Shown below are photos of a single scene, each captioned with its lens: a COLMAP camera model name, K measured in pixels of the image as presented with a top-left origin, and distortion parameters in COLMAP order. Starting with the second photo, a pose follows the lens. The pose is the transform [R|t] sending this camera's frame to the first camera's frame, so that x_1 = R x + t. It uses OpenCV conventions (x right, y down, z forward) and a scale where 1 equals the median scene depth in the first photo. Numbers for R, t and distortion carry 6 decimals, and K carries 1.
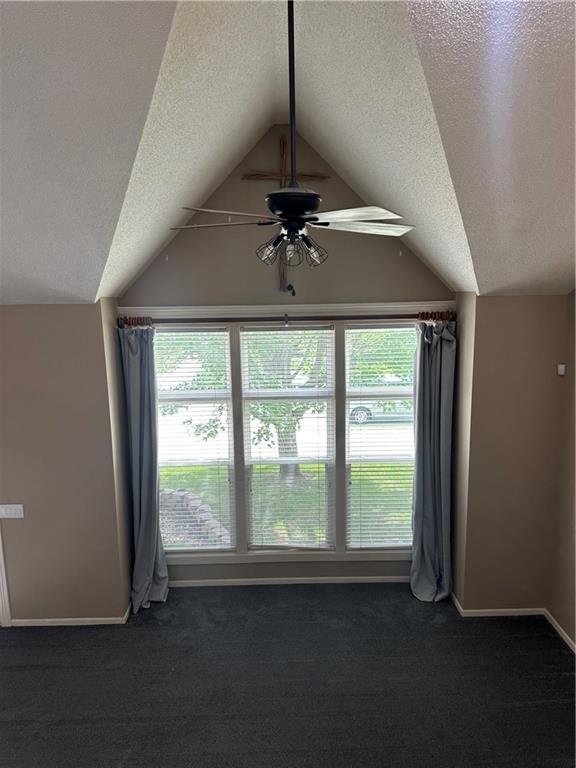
lens RADIAL K [[551.6, 0, 288.0], [0, 551.6, 384.0], [0, 0, 1]] dist [0.009172, -0.004566]
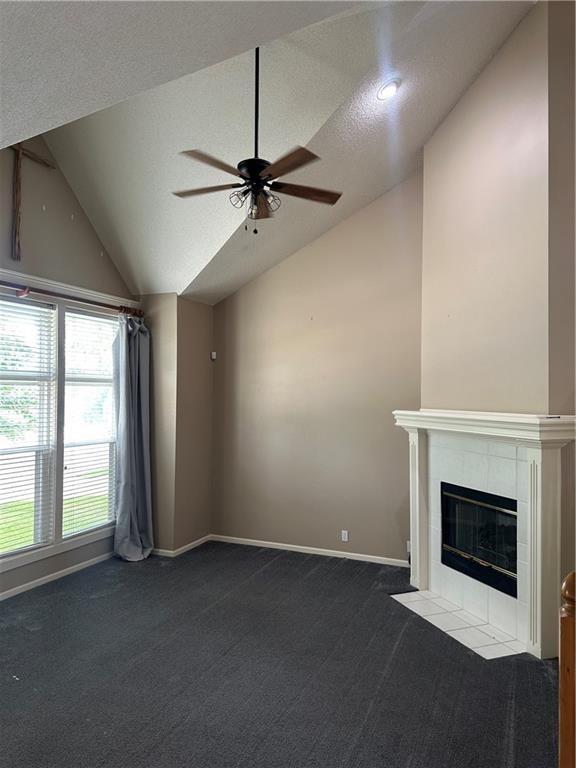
lens RADIAL K [[551.6, 0, 288.0], [0, 551.6, 384.0], [0, 0, 1]] dist [0.009172, -0.004566]
pose [[0.384568, 0.036649, 0.922369, -0.703457], [0.135653, 0.986120, -0.095740, 0.195262], [-0.913075, 0.161940, 0.374259, 0.258766]]
